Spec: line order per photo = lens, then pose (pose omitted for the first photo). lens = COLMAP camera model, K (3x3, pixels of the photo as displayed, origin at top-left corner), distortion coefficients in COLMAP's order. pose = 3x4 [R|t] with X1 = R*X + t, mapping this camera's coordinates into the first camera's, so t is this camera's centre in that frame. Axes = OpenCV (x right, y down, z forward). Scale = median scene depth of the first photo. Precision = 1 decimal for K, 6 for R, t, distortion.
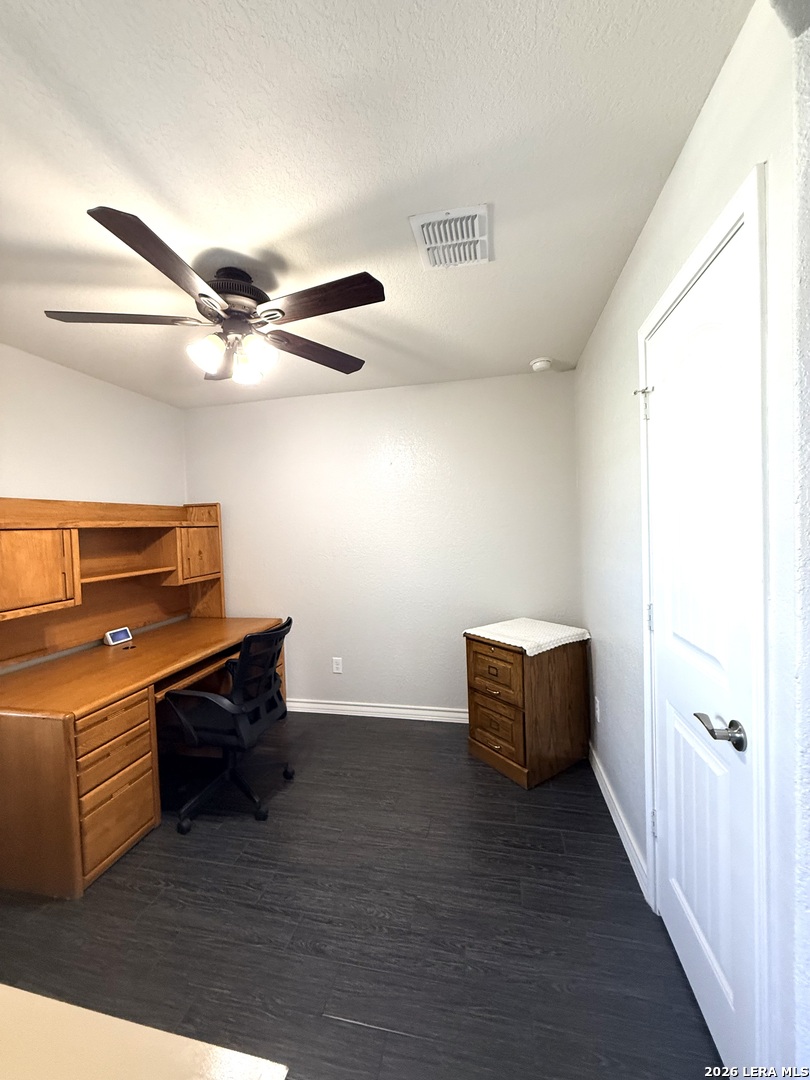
lens RADIAL K [[428.7, 0, 403.3], [0, 428.7, 538.5], [0, 0, 1]] dist [-0.001113, -0.000008]
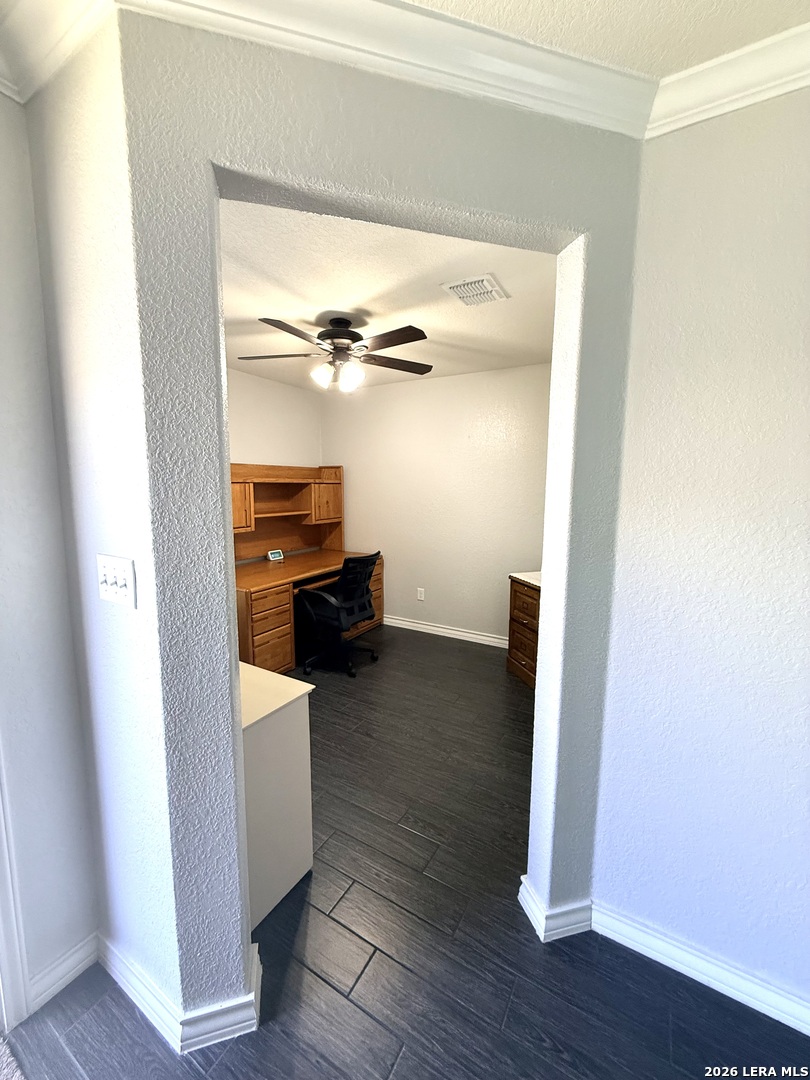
lens RADIAL K [[428.7, 0, 403.6], [0, 428.7, 539.0], [0, 0, 1]] dist [-0.001113, -0.000008]
pose [[0.950290, 0.074481, -0.302325, 0.258902], [-0.044152, 0.993391, 0.105950, -0.009328], [0.308218, -0.087335, 0.947298, -0.341274]]
